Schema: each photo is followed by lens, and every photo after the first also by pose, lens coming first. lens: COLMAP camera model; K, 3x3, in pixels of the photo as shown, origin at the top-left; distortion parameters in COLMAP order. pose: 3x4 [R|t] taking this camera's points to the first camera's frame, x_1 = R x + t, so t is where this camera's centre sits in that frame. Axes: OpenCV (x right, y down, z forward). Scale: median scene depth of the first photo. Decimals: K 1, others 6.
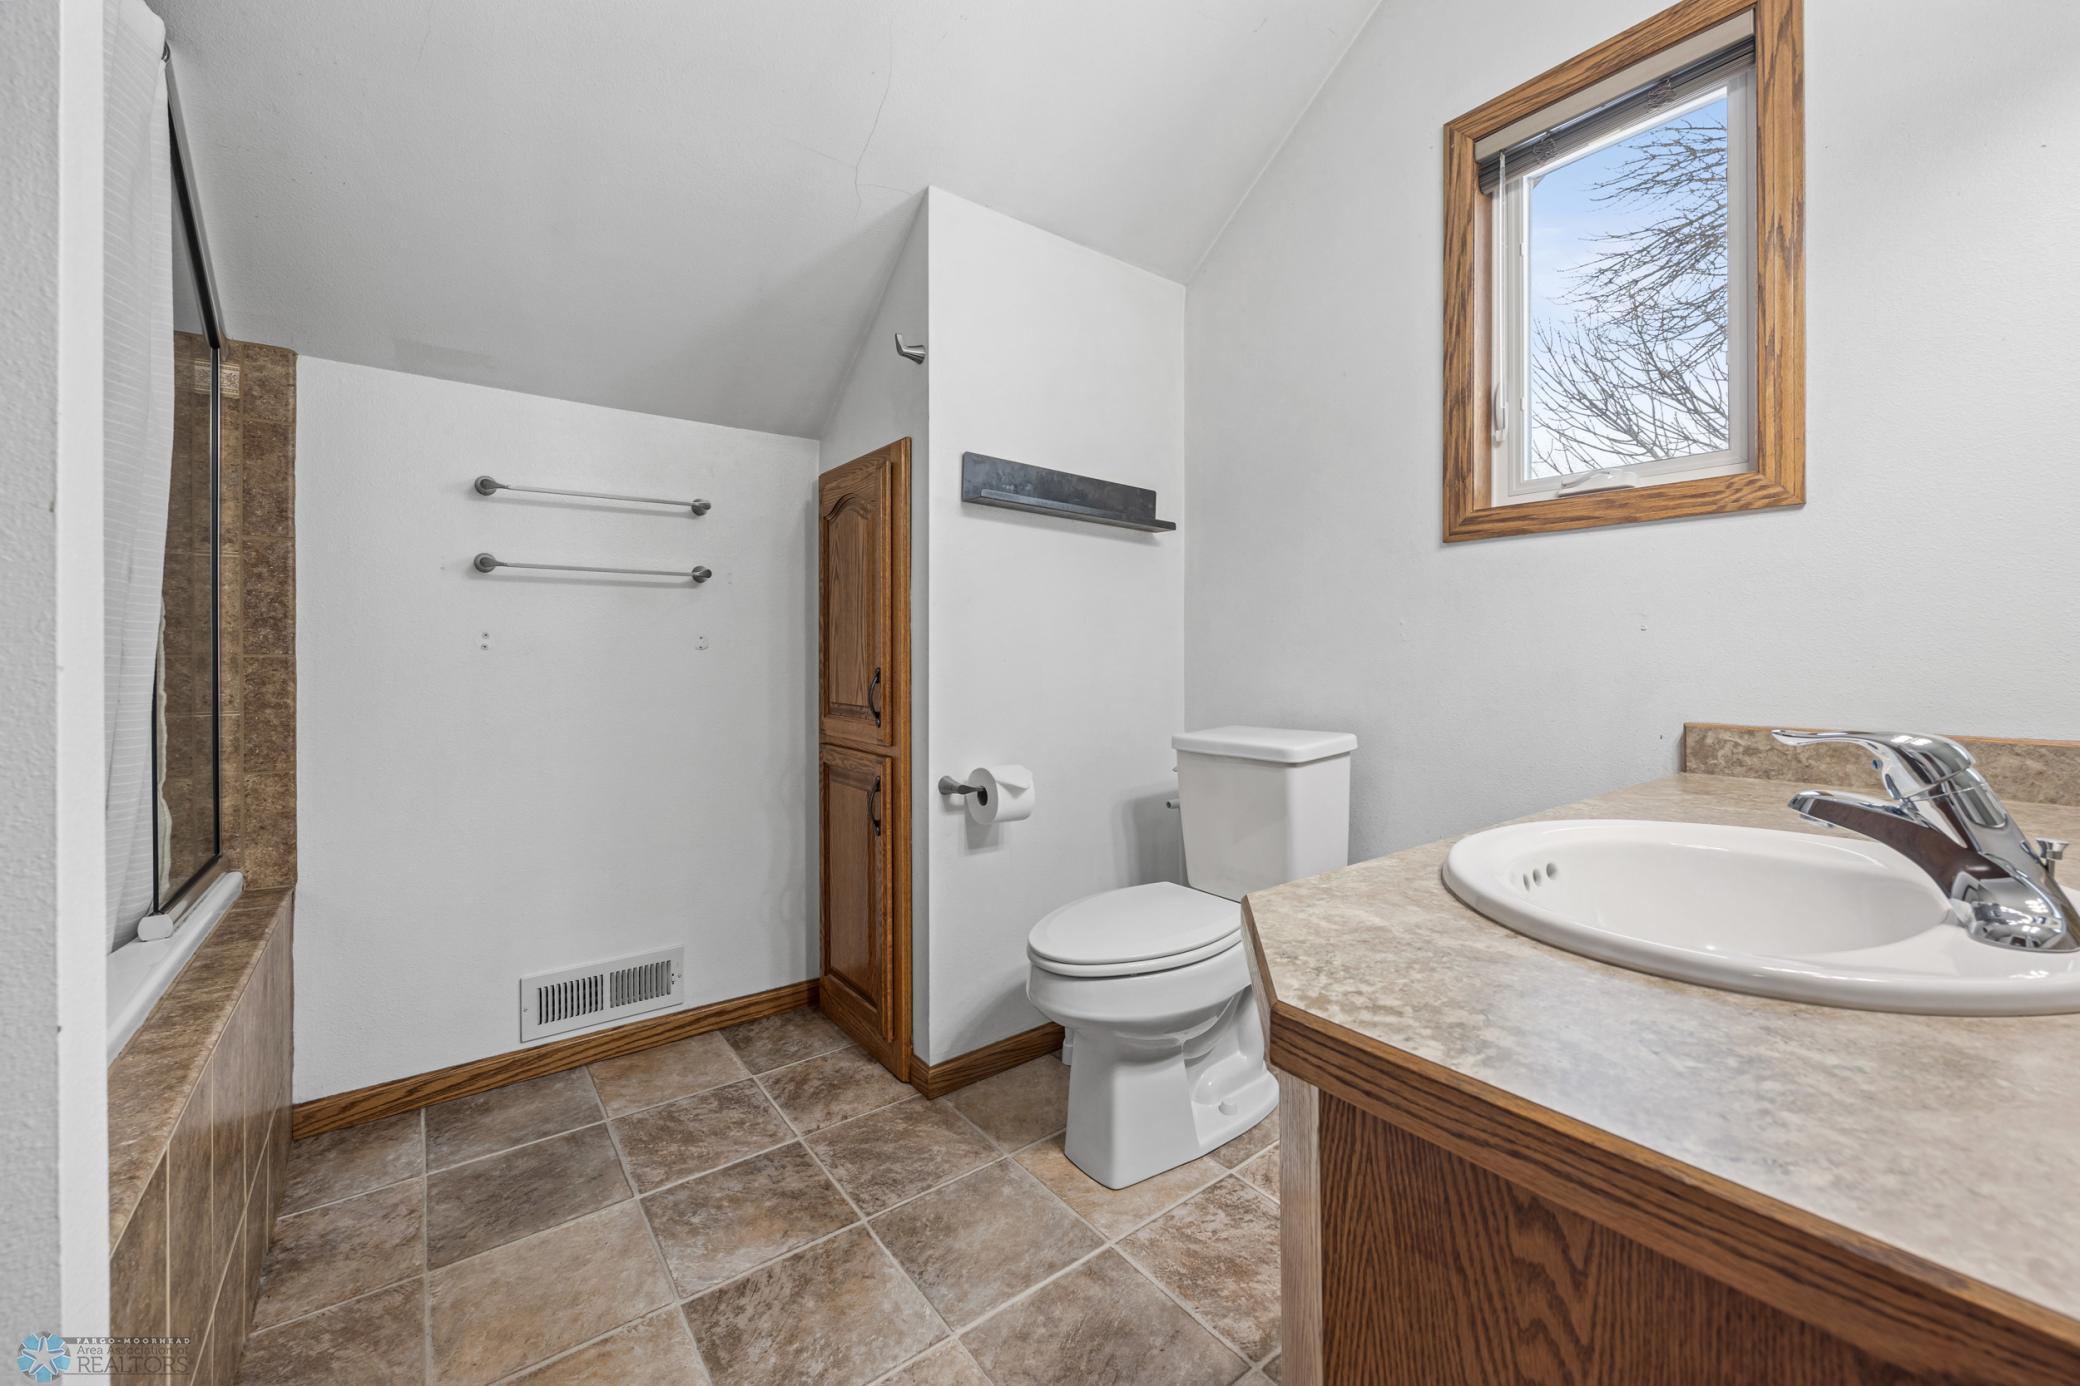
lens RADIAL K [[824.4, 0, 1039.5], [0, 824.4, 655.9], [0, 0, 1]] dist [0.001510, -0.000629]
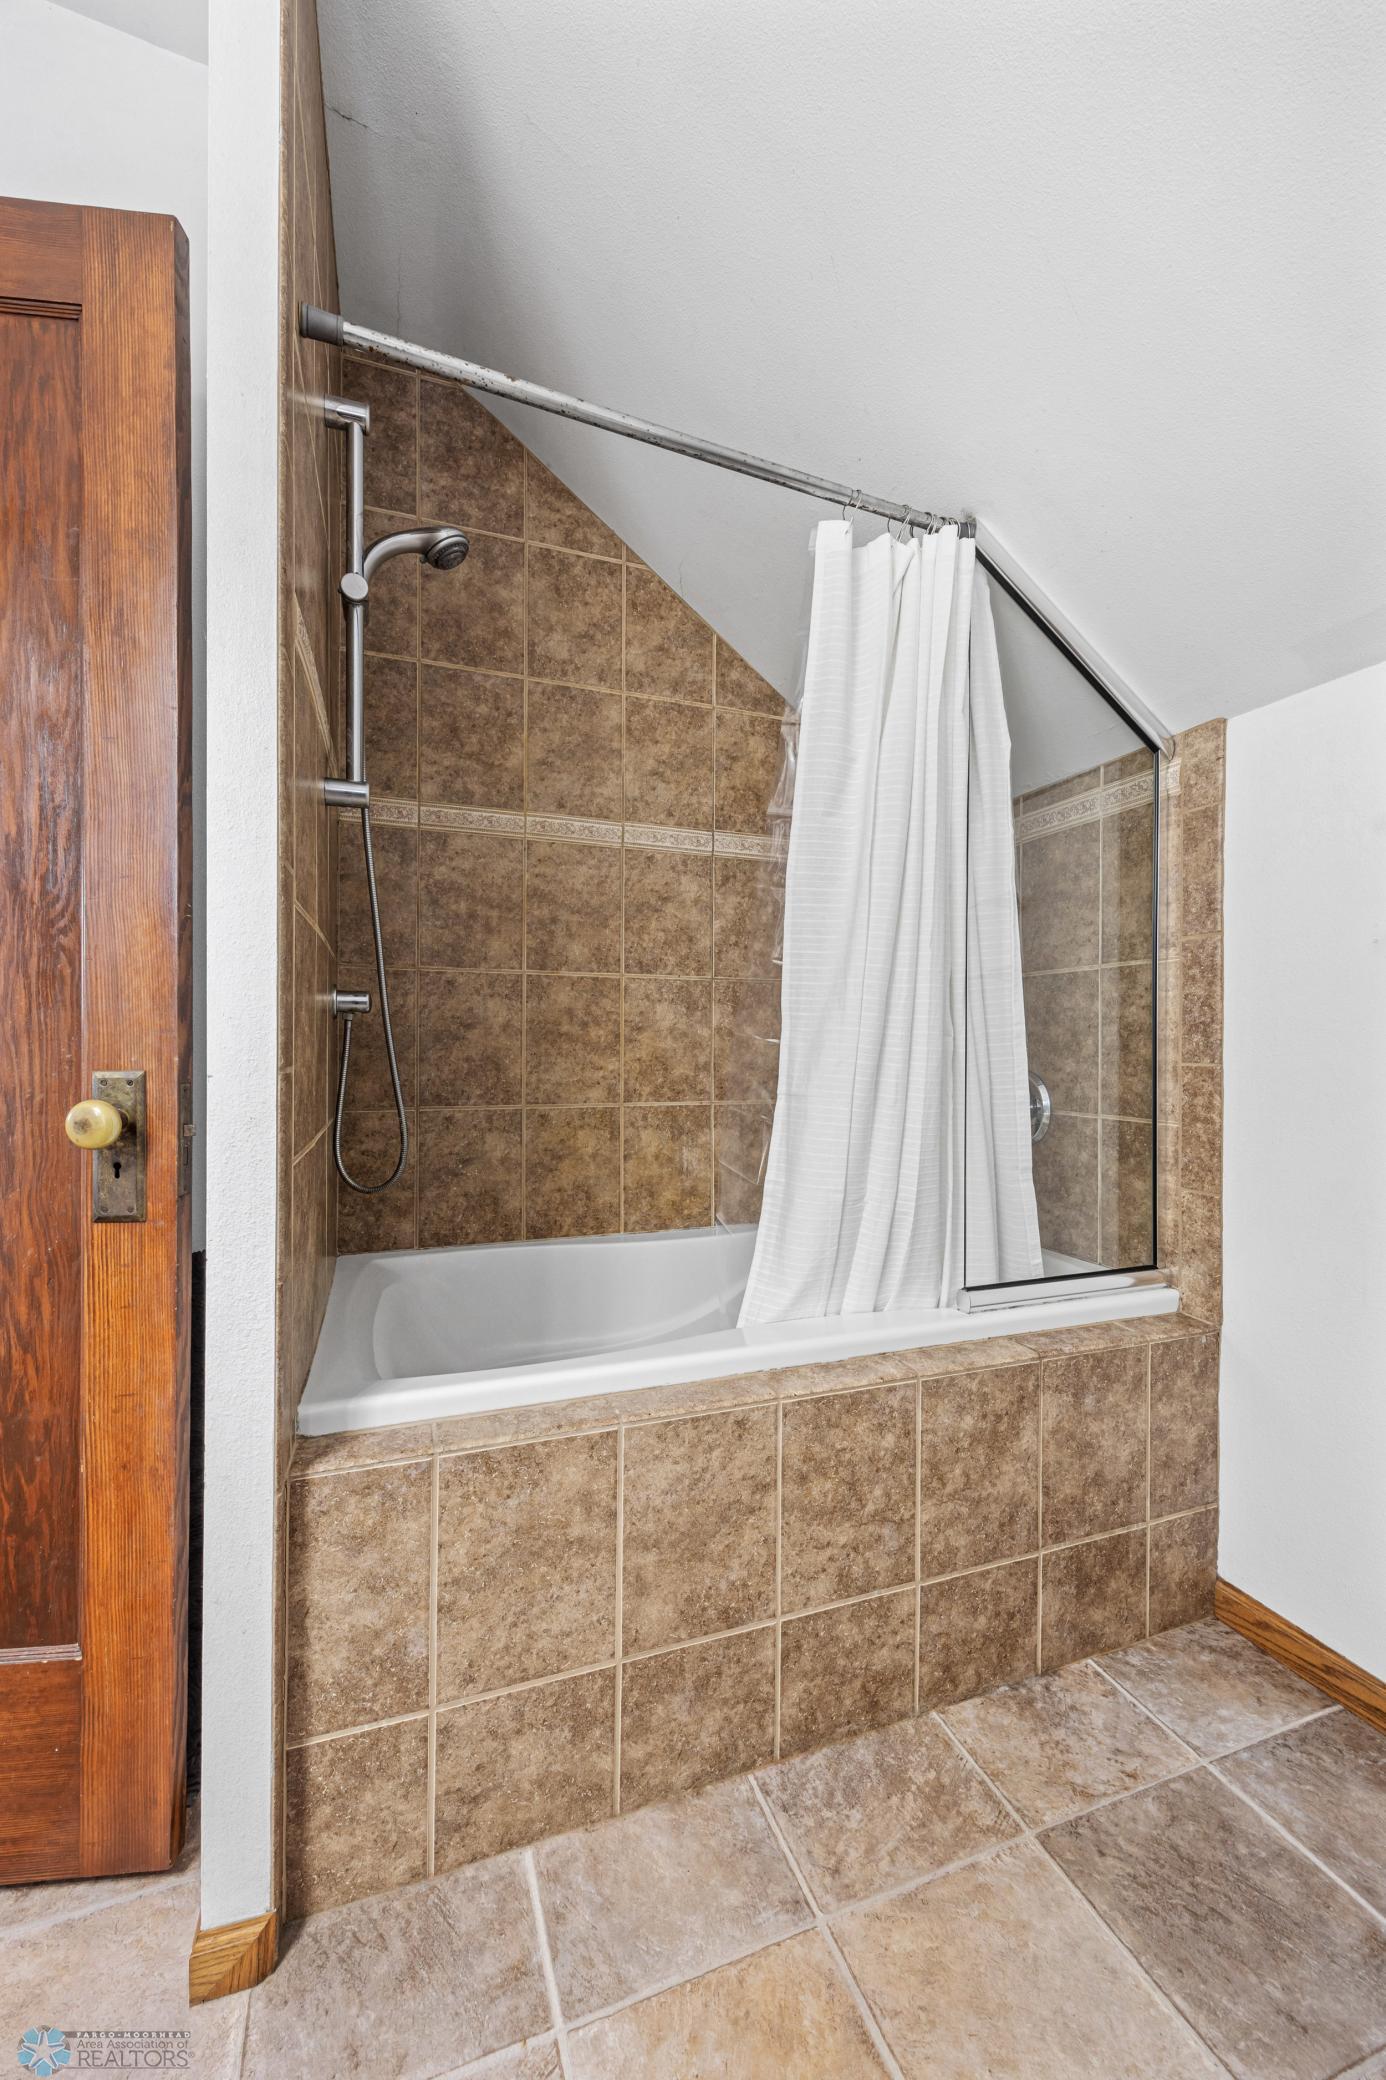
lens RADIAL K [[824.4, 0, 692.1], [0, 824.4, 1048.4], [0, 0, 1]] dist [0.001510, -0.000629]
pose [[-0.288981, 0.000786, -0.957334, 0.101692], [-0.002160, 0.999997, 0.001473, -0.018425], [0.957332, 0.002493, -0.288978, 0.733086]]
